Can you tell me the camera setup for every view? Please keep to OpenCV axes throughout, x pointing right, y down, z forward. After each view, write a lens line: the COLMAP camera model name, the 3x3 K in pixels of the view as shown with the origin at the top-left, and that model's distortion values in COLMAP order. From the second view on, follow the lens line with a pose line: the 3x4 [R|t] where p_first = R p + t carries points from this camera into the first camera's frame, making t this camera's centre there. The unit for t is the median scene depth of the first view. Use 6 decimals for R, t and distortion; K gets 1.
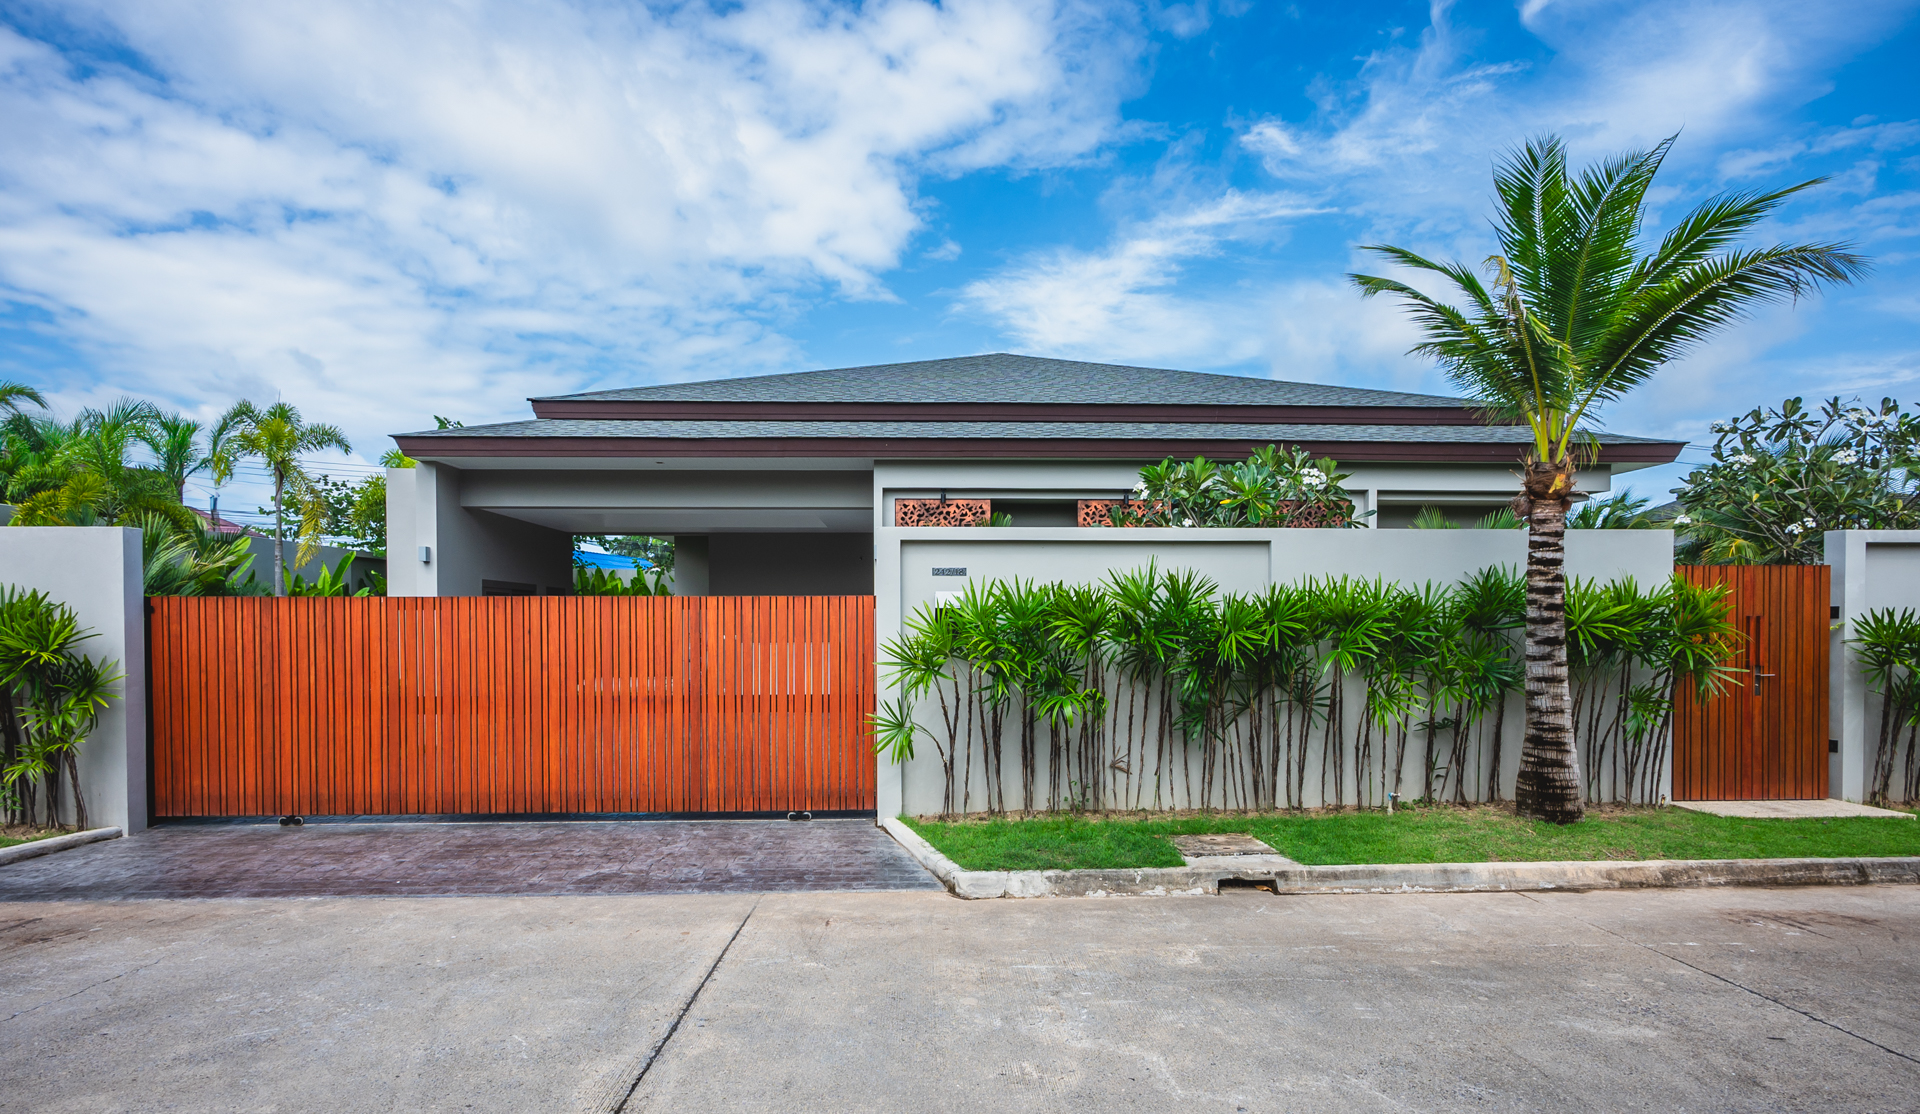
lens RADIAL K [[1023.7, 0, 960.3], [0, 1023.7, 637.1], [0, 0, 1]] dist [-0.005007, 0.000092]
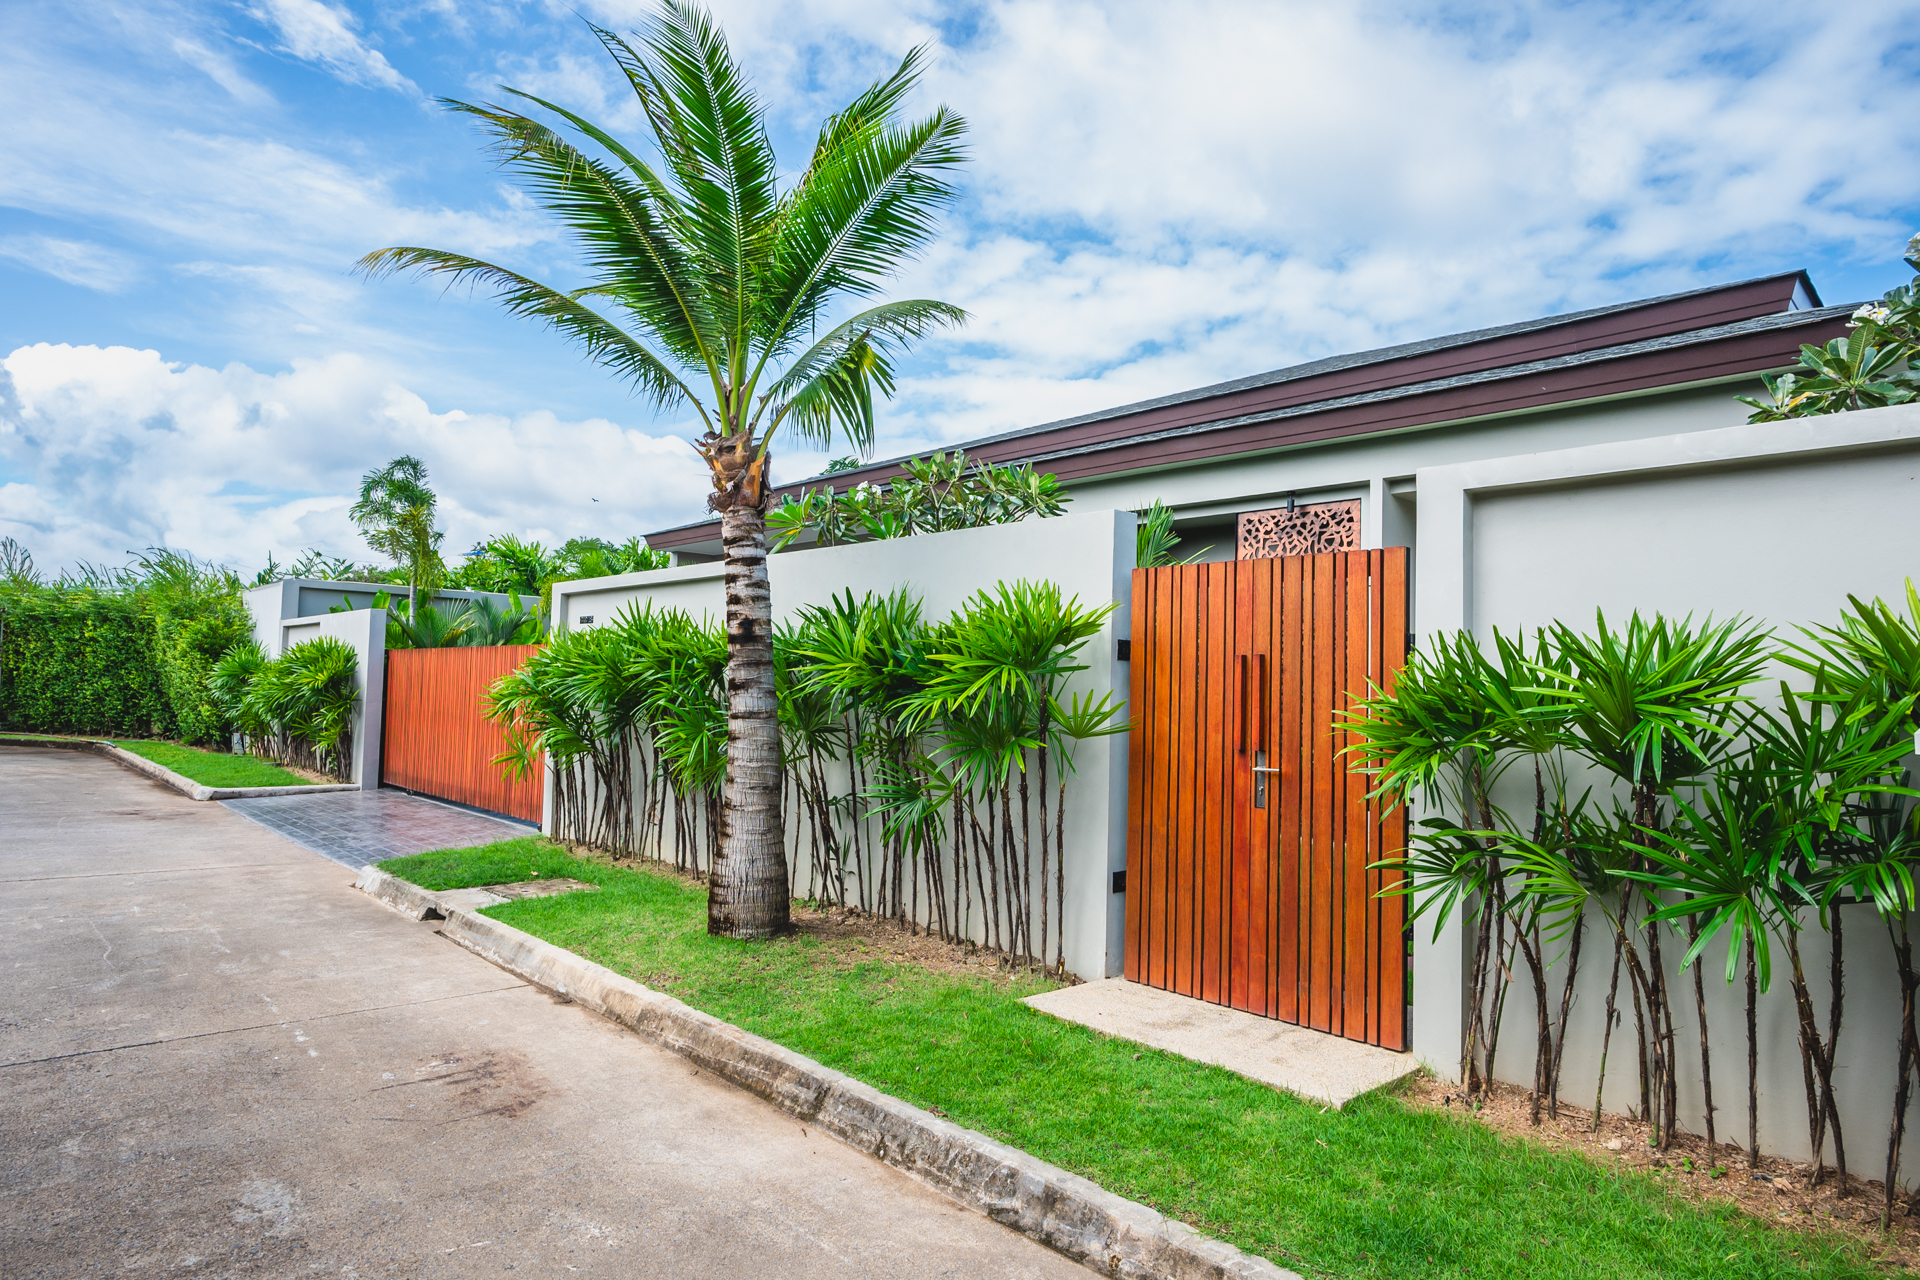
lens RADIAL K [[1106.2, 0, 960.0], [0, 1106.2, 640.0], [0, 0, 1]] dist [0.000338, 0.000381]
pose [[0.651737, -0.015519, -0.758286, 0.091420], [-0.038510, 0.997824, -0.053520, 0.000659], [0.757466, 0.064083, 0.649722, 0.042646]]
